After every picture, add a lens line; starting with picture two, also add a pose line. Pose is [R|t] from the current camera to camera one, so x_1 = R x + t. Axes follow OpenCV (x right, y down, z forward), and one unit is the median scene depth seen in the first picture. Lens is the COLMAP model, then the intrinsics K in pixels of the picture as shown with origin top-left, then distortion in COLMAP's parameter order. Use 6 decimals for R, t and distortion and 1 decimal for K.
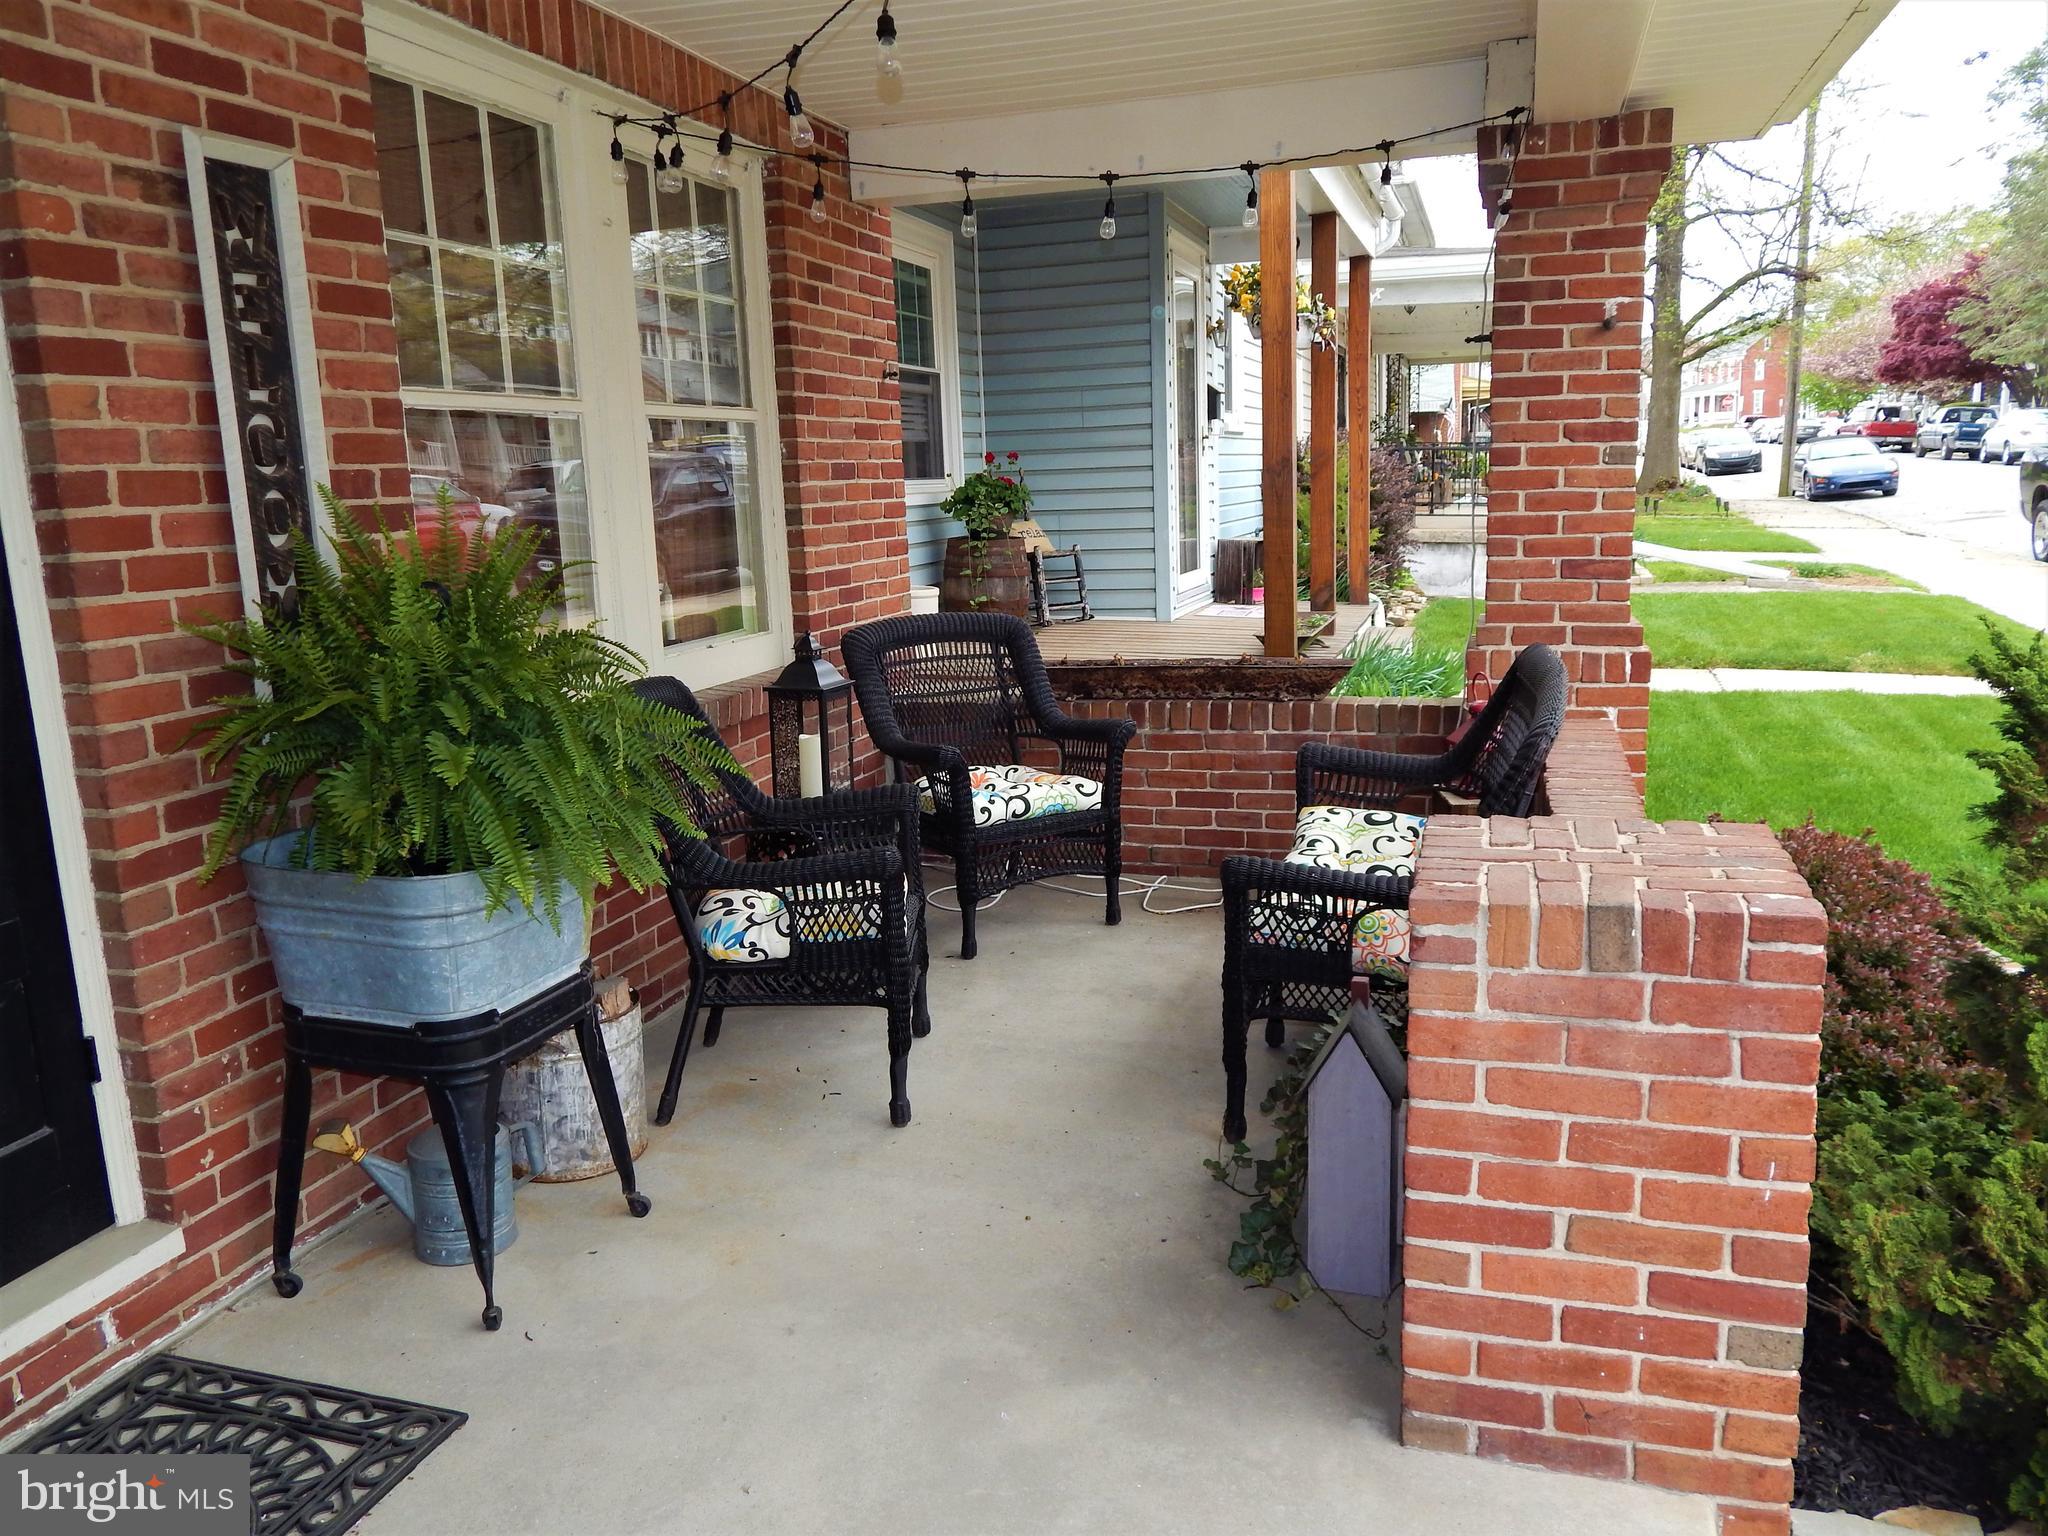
lens RADIAL K [[1530.2, 0, 1024.0], [0, 1530.2, 768.0], [0, 0, 1]] dist [-0.003296, -0.004353]
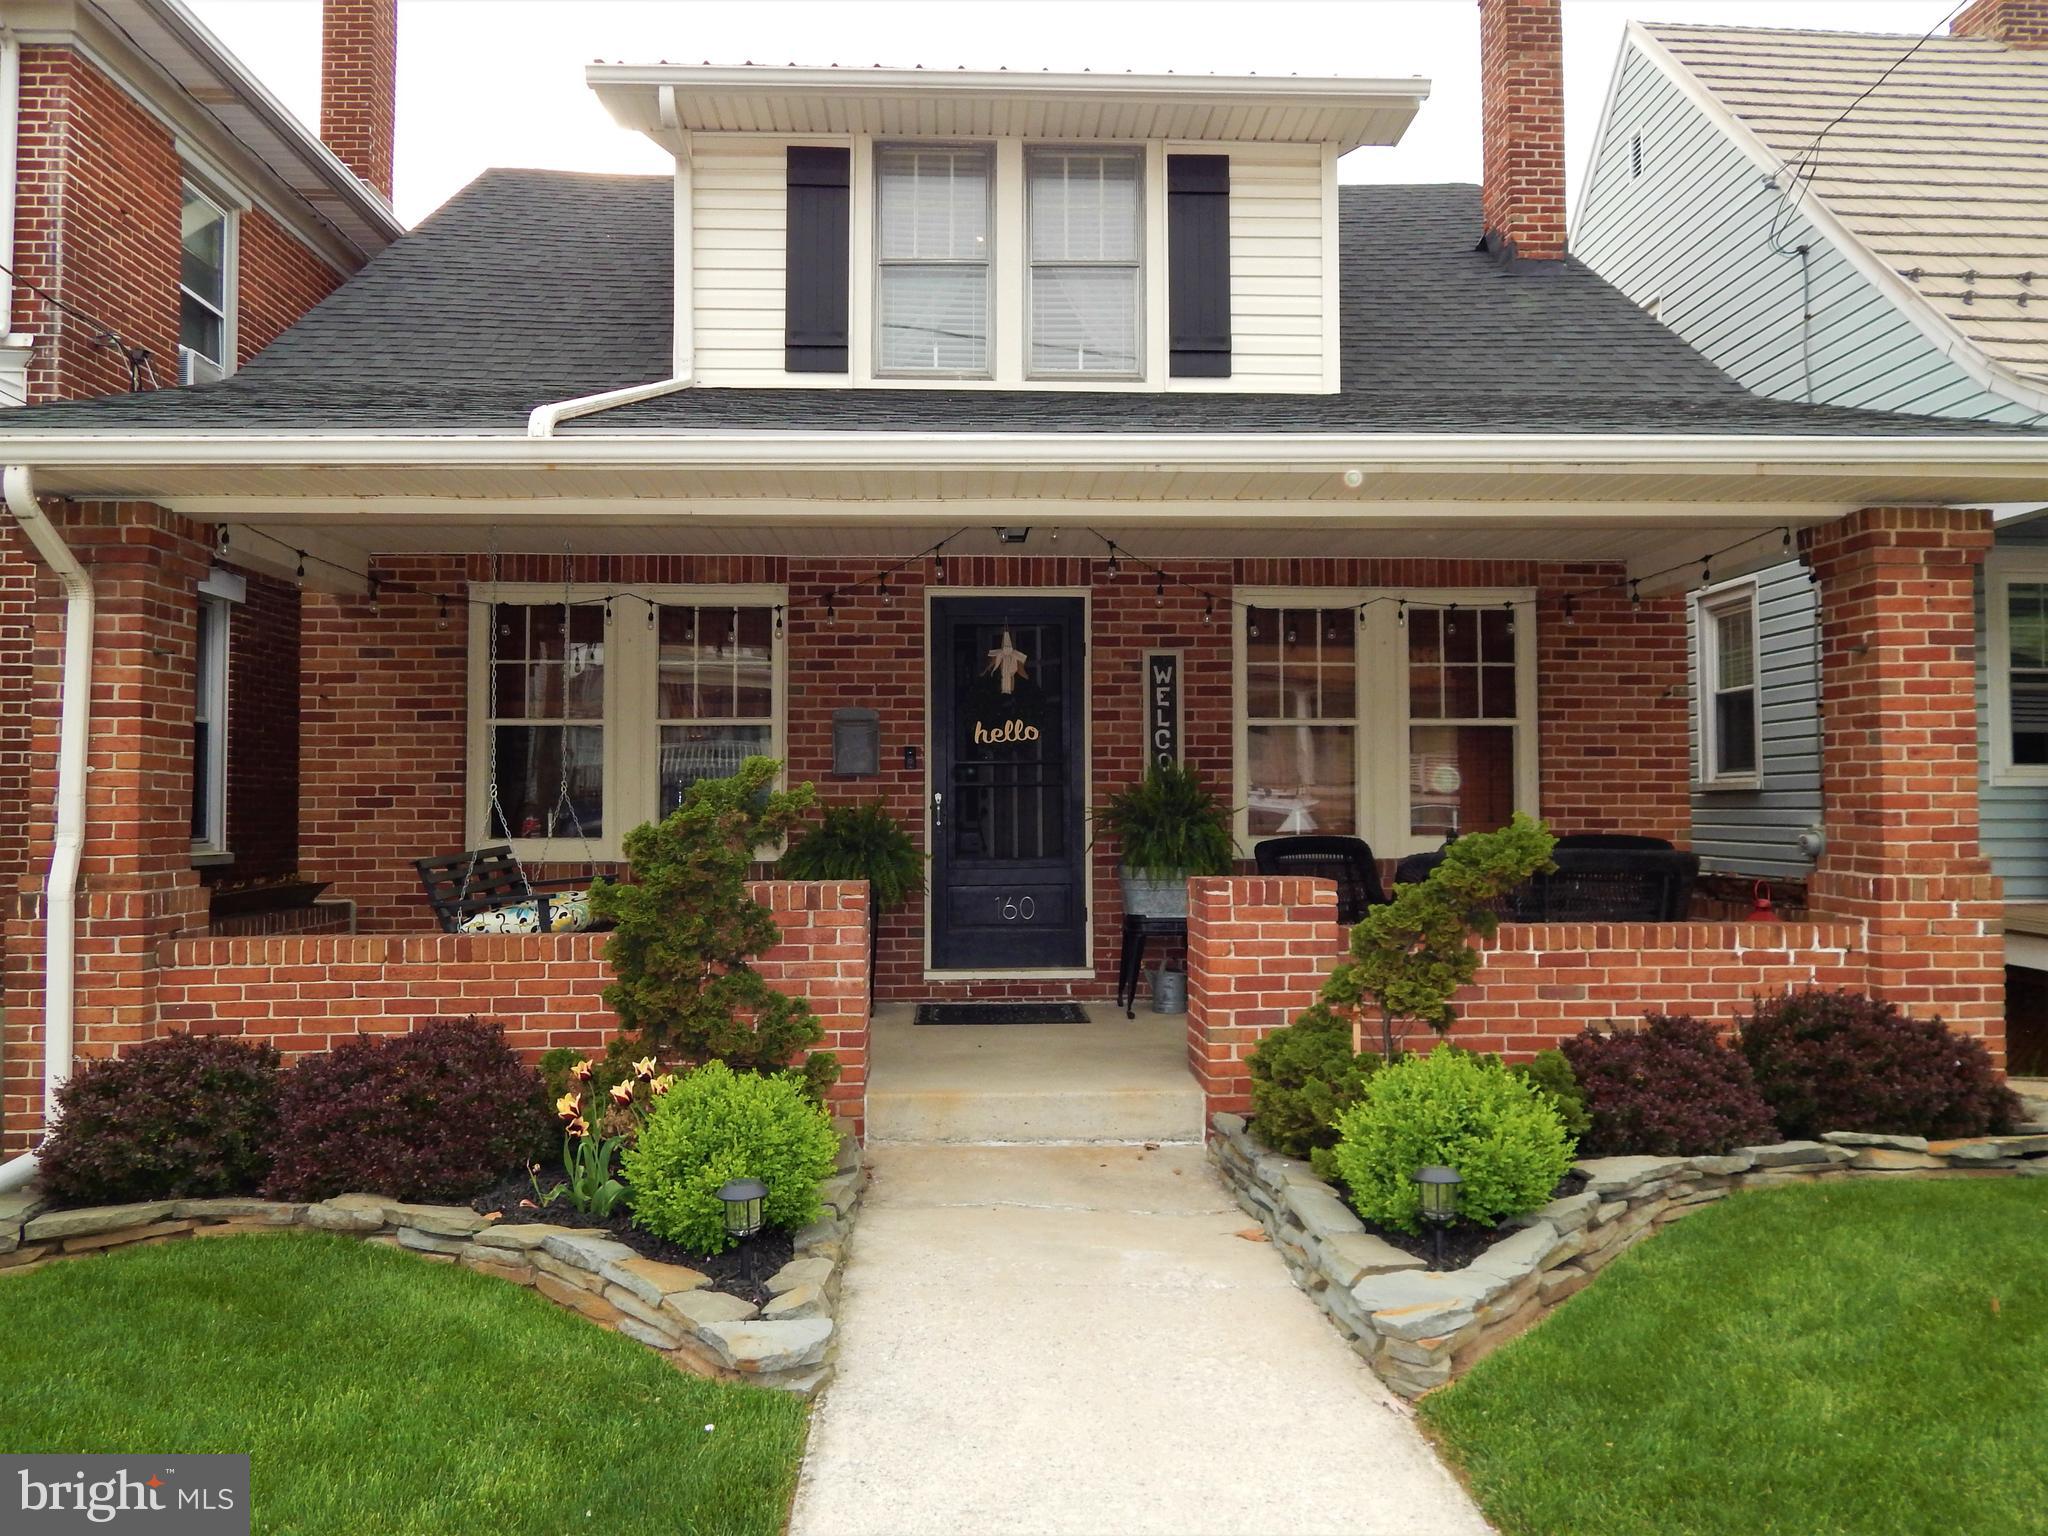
lens RADIAL K [[1530.2, 0, 1024.0], [0, 1530.2, 768.0], [0, 0, 1]] dist [-0.003296, -0.004353]
pose [[0.330867, 0.009160, -0.943633, 2.451013], [-0.187642, 0.980624, -0.056274, 0.082715], [0.924834, 0.195684, 0.326175, -0.301541]]
